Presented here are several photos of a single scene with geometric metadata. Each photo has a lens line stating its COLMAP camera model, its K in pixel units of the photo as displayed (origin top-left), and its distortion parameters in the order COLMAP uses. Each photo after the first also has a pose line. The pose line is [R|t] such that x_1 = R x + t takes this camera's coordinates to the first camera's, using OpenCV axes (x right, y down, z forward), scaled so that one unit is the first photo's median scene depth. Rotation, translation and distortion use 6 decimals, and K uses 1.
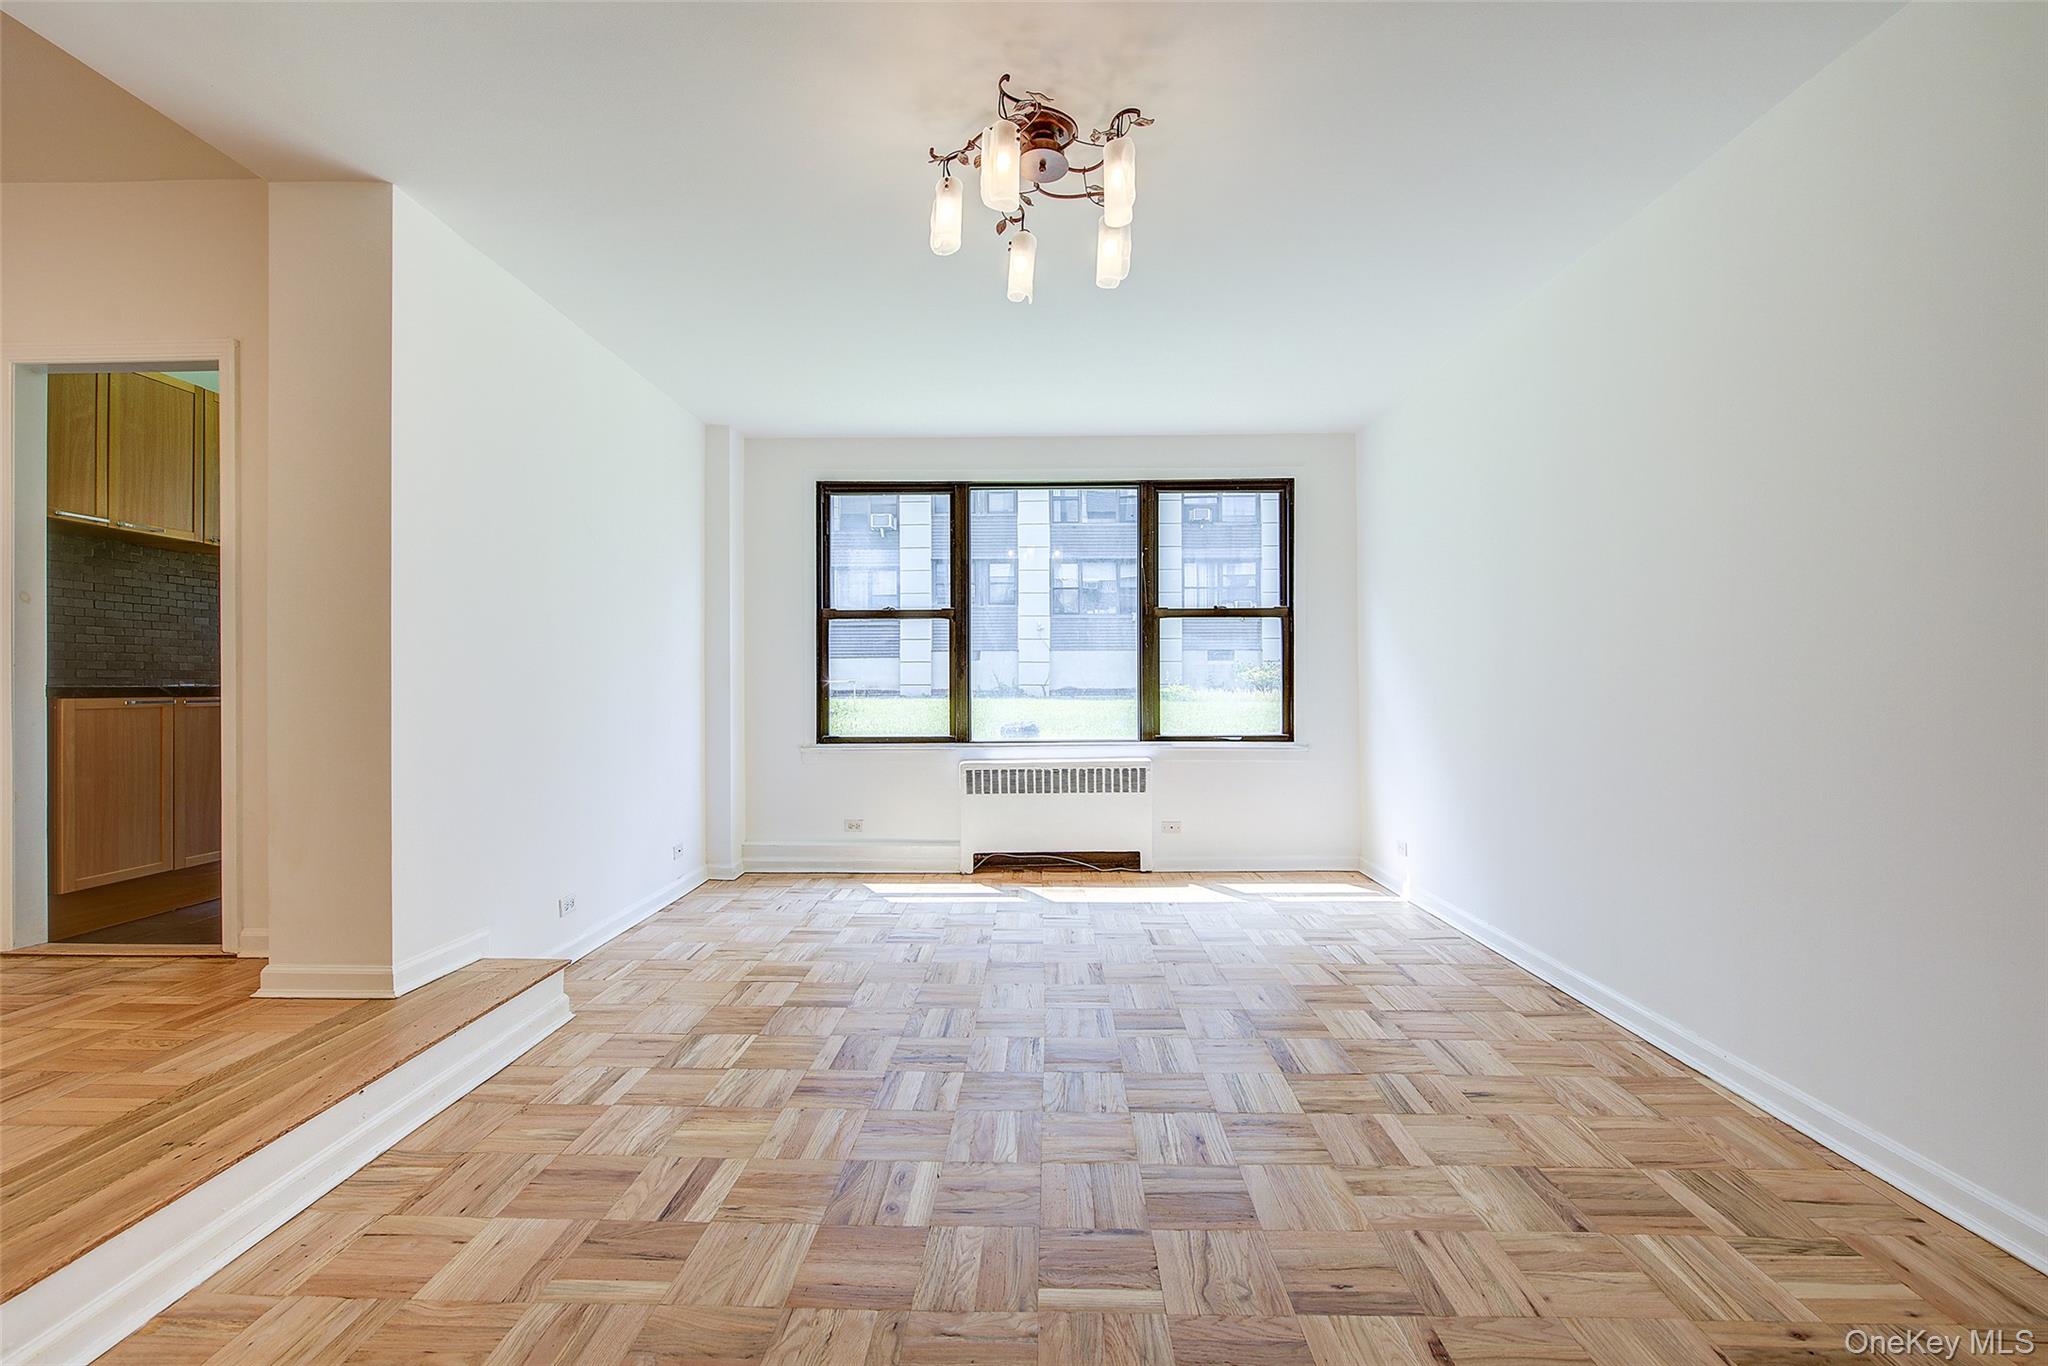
lens RADIAL K [[816.4, 0, 1028.0], [0, 816.4, 682.6], [0, 0, 1]] dist [0.002002, -0.002568]
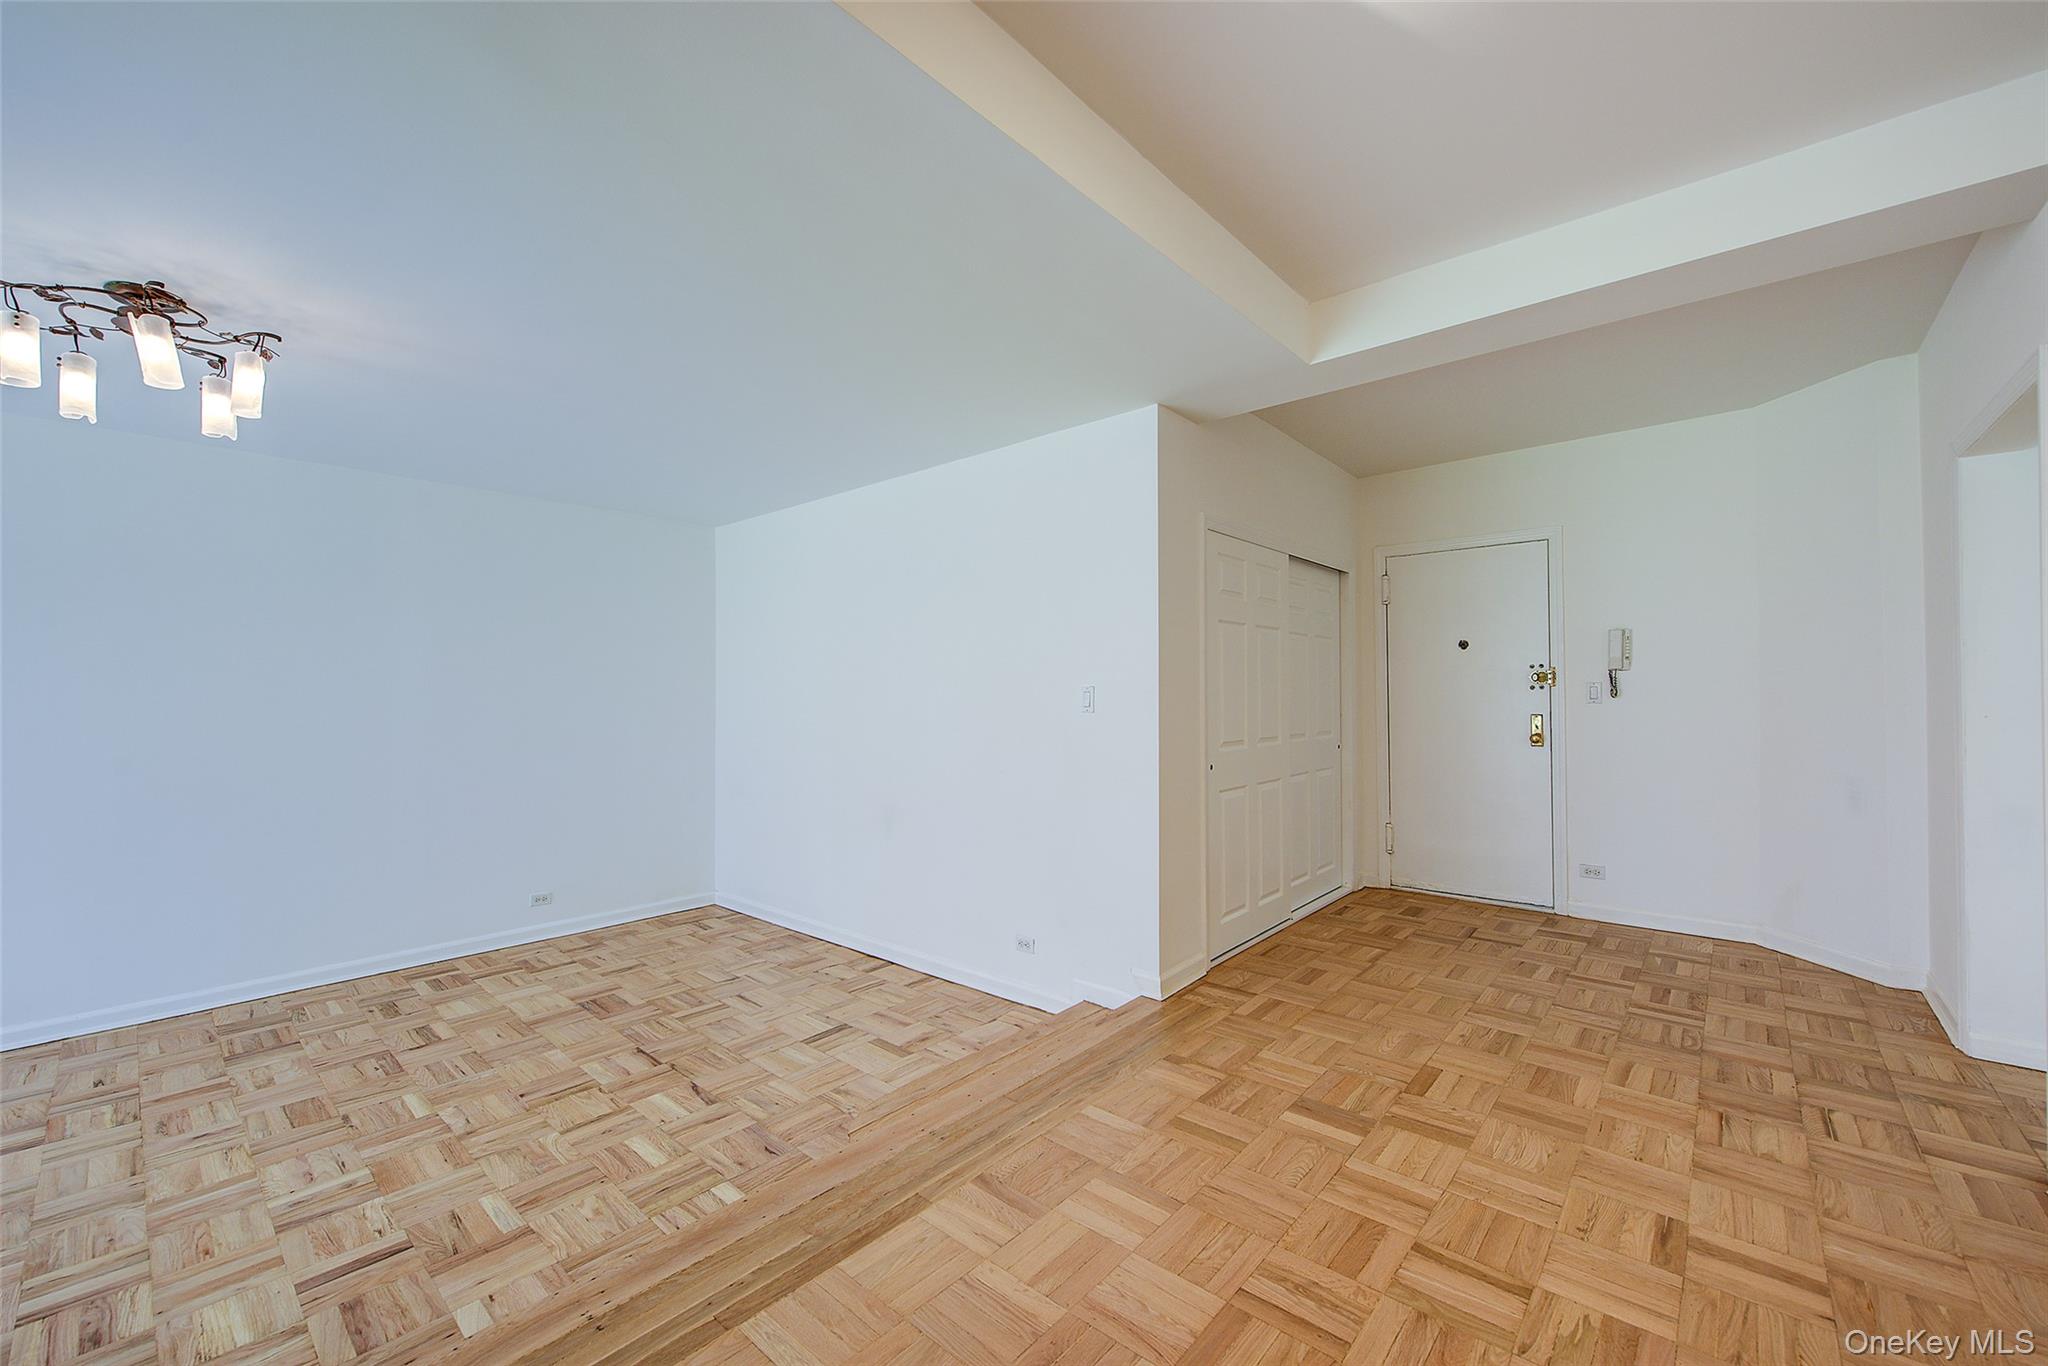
lens RADIAL K [[816.4, 0, 1028.0], [0, 816.4, 682.6], [0, 0, 1]] dist [0.002002, -0.002568]
pose [[-0.764055, 0.015770, 0.644958, -1.165179], [0.005410, 0.999823, -0.018037, -0.102766], [-0.645128, -0.010292, -0.764005, 0.793758]]
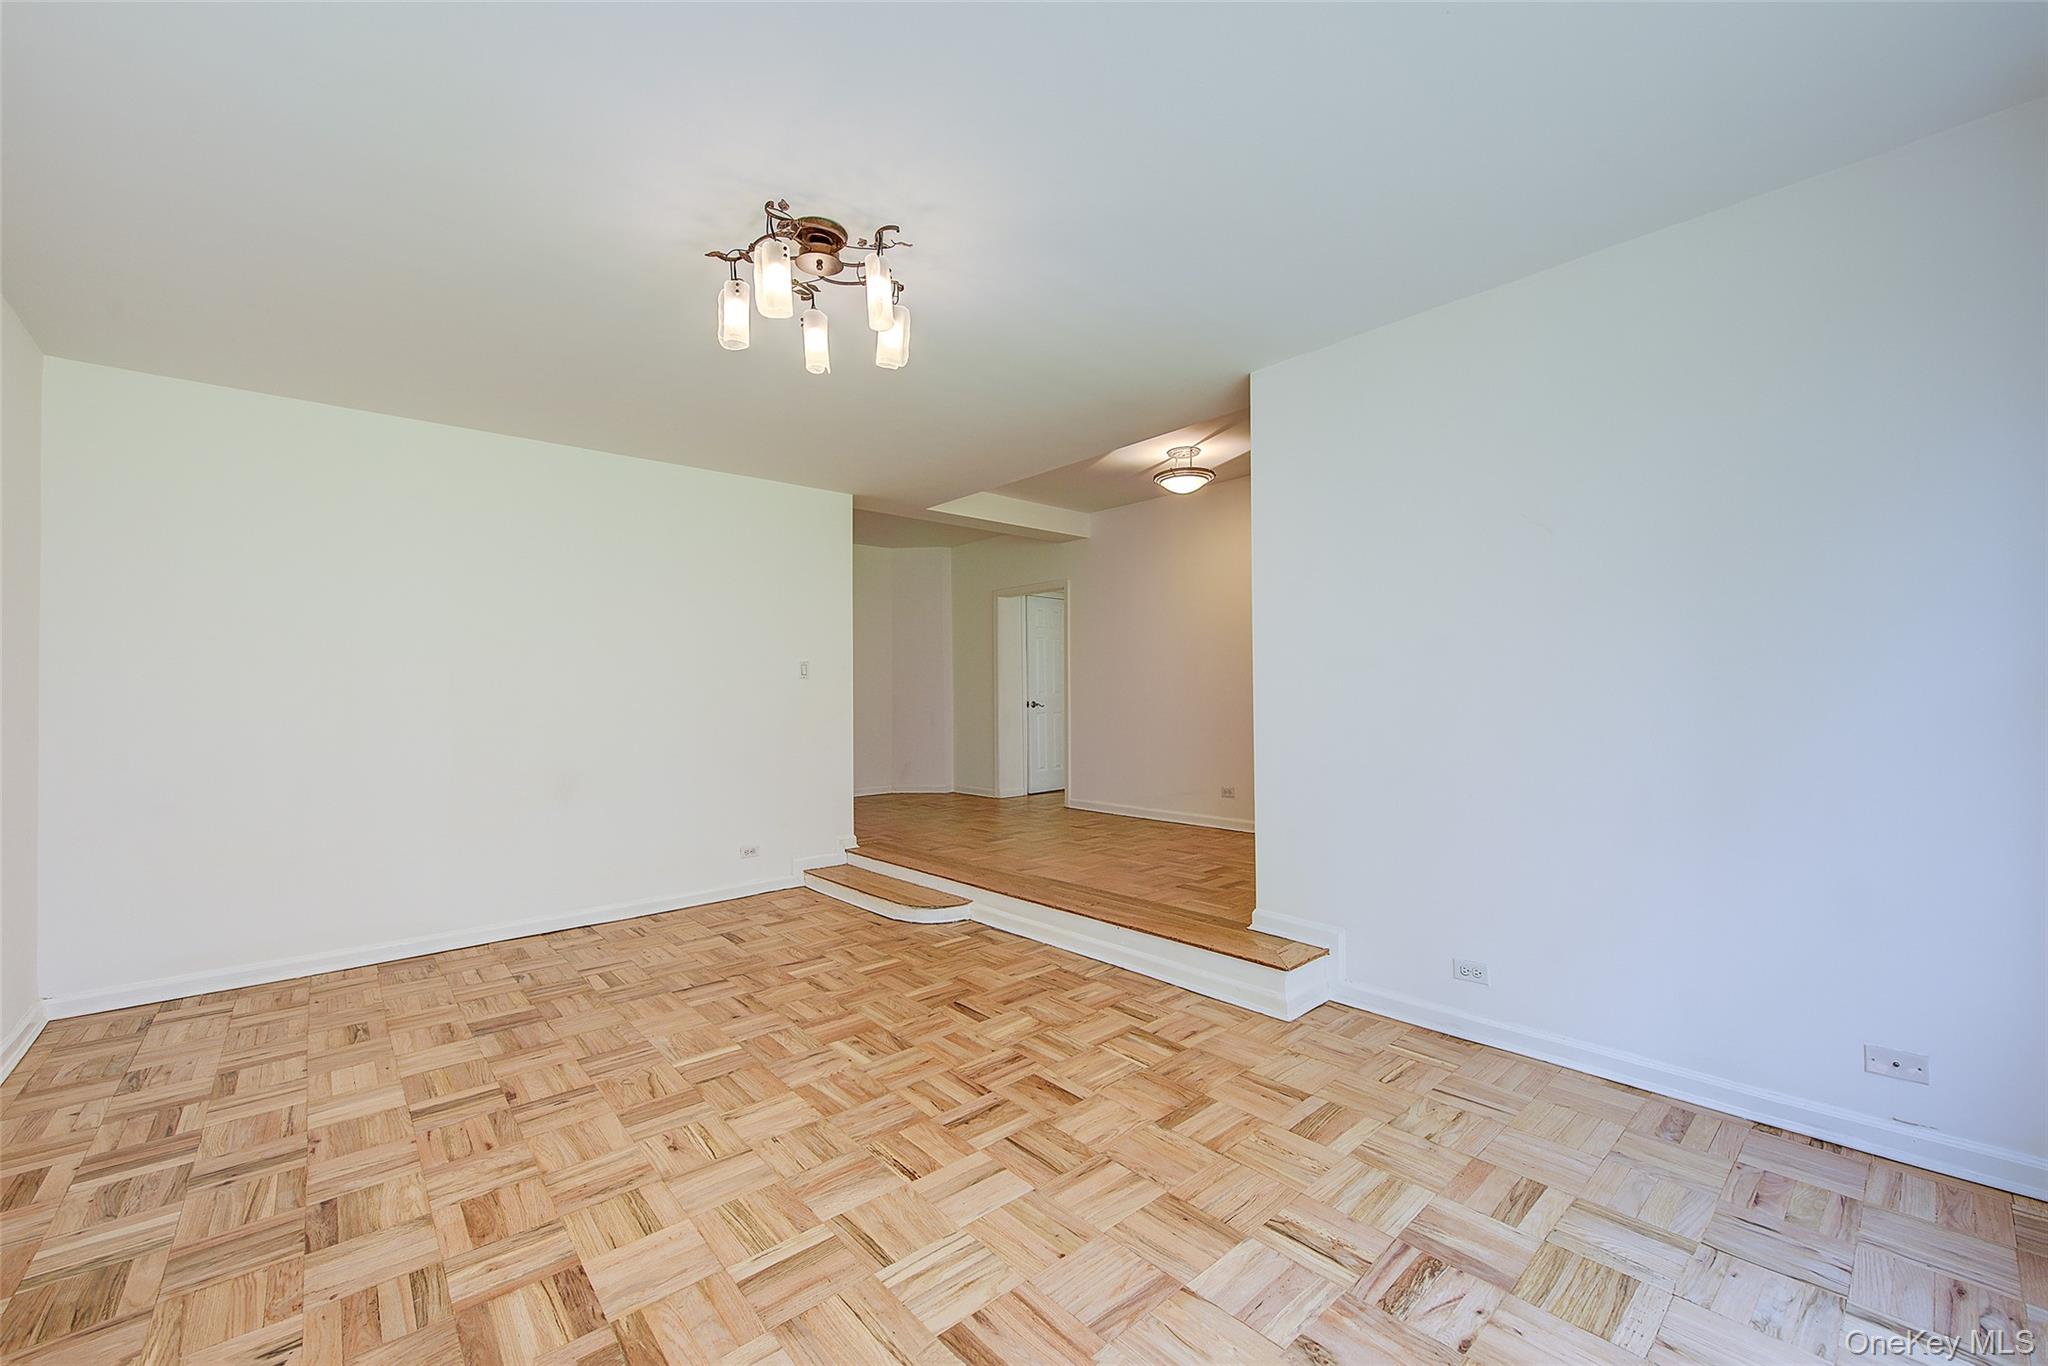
lens RADIAL K [[806.6, 0, 1030.0], [0, 806.6, 684.7], [0, 0, 1]] dist [0.005004, -0.003258]
pose [[-0.734970, 0.001969, -0.678097, 0.411914], [0.015673, 0.999778, -0.014084, -0.033265], [0.677918, -0.020979, -0.734838, 1.482129]]
